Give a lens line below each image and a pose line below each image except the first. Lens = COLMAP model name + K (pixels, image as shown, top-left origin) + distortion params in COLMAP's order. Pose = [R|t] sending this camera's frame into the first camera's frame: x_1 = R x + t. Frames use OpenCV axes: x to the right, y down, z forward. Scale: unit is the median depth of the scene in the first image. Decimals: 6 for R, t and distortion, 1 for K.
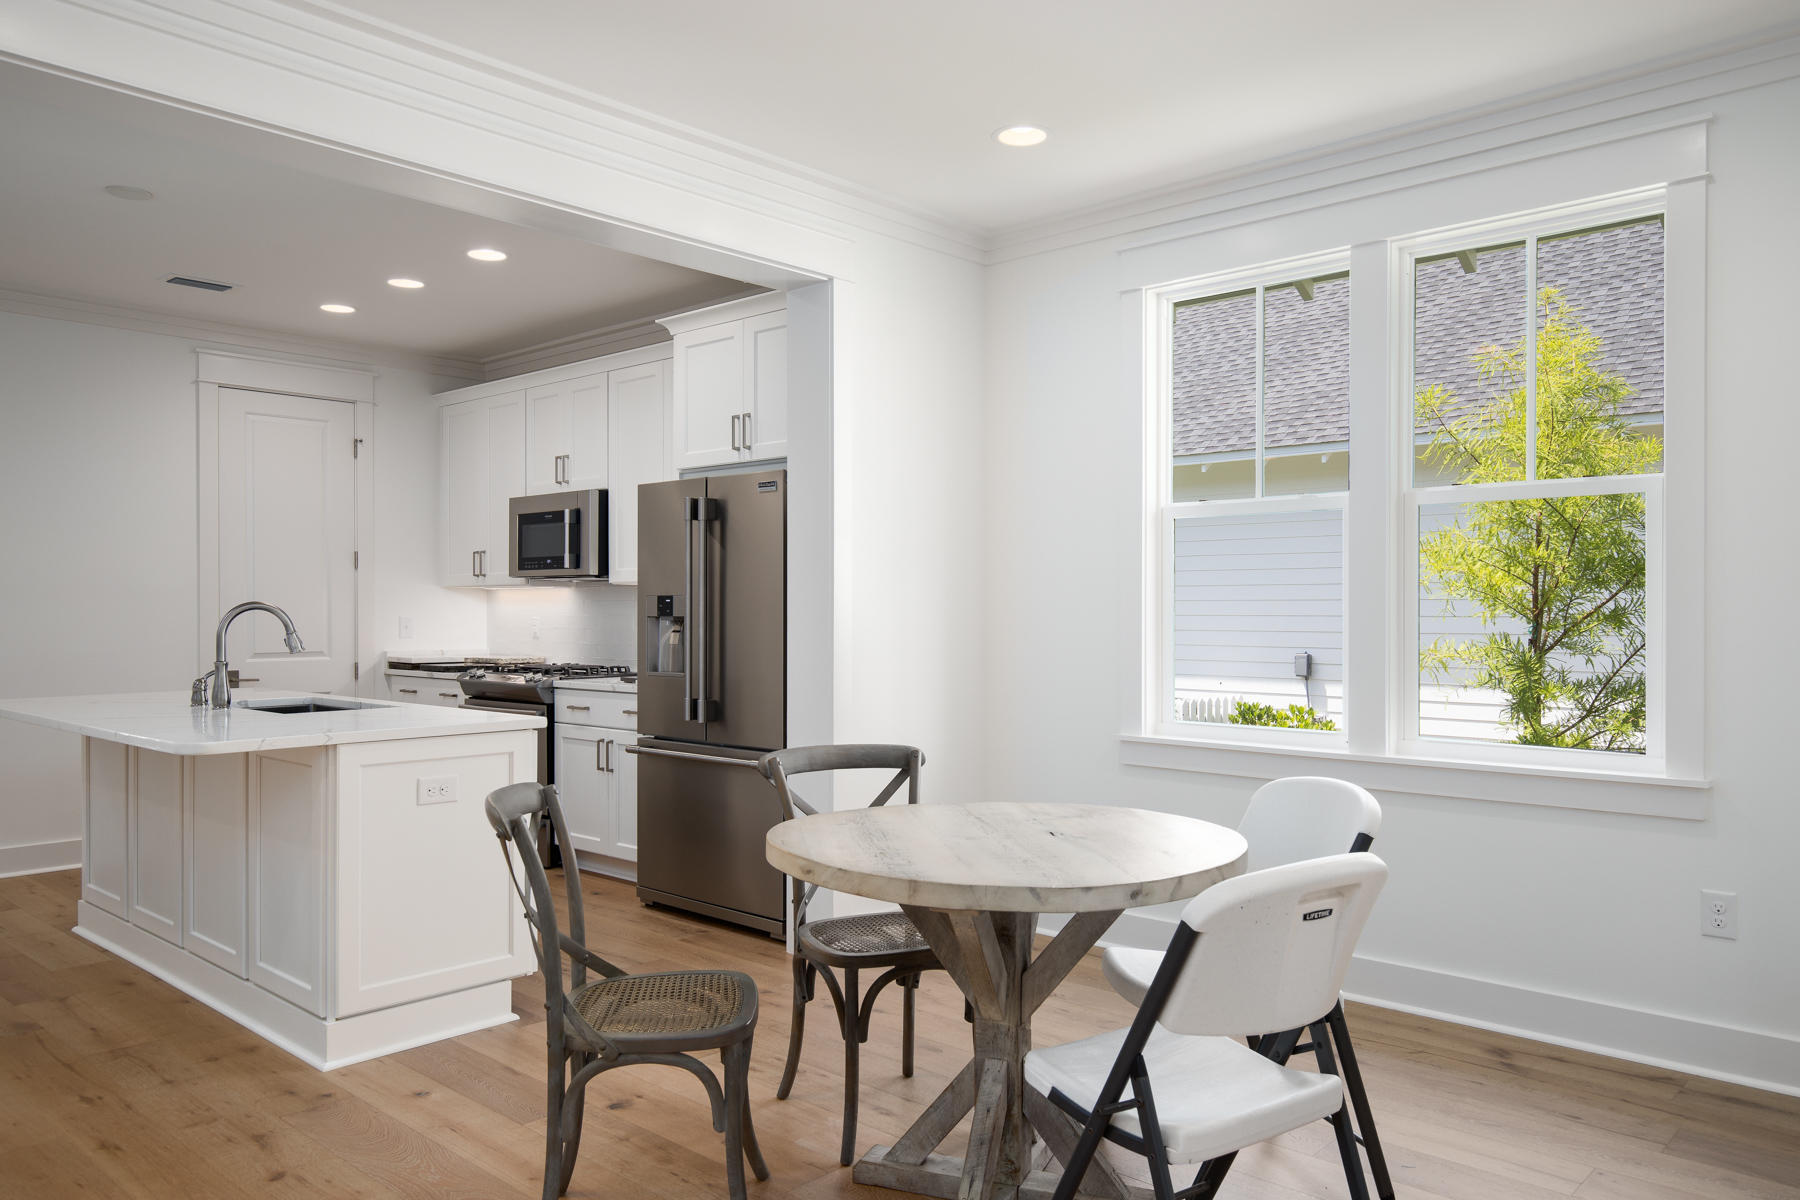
lens RADIAL K [[1273.5, 0, 899.0], [0, 1273.5, 606.0], [0, 0, 1]] dist [-0.006928, -0.003310]
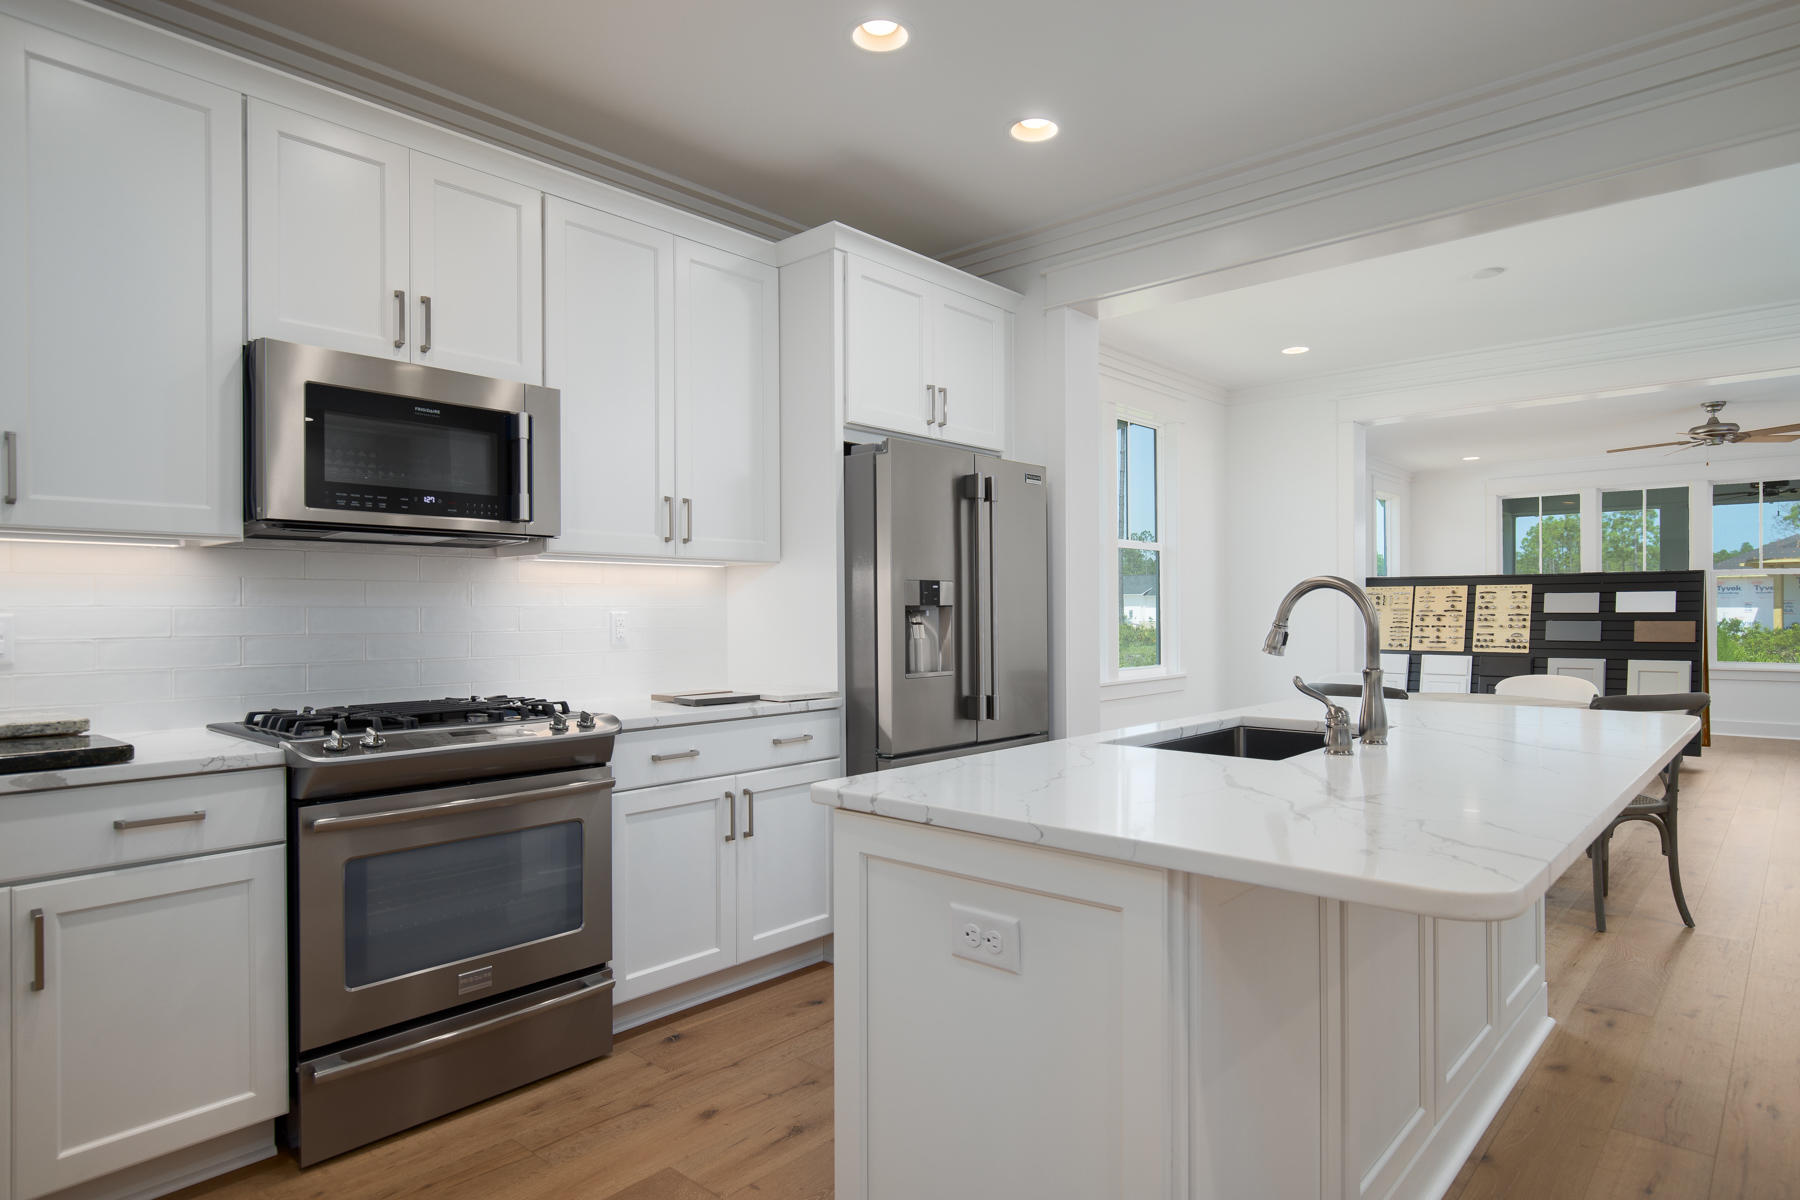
lens RADIAL K [[1013.0, 0, 897.8], [0, 1013.0, 601.0], [0, 0, 1]] dist [-0.037607, 0.000412]
pose [[0.004589, 0.014652, 0.999882, -0.854121], [0.010085, 0.999841, -0.014698, 0.015110], [-0.999939, 0.010151, 0.004441, 1.023157]]
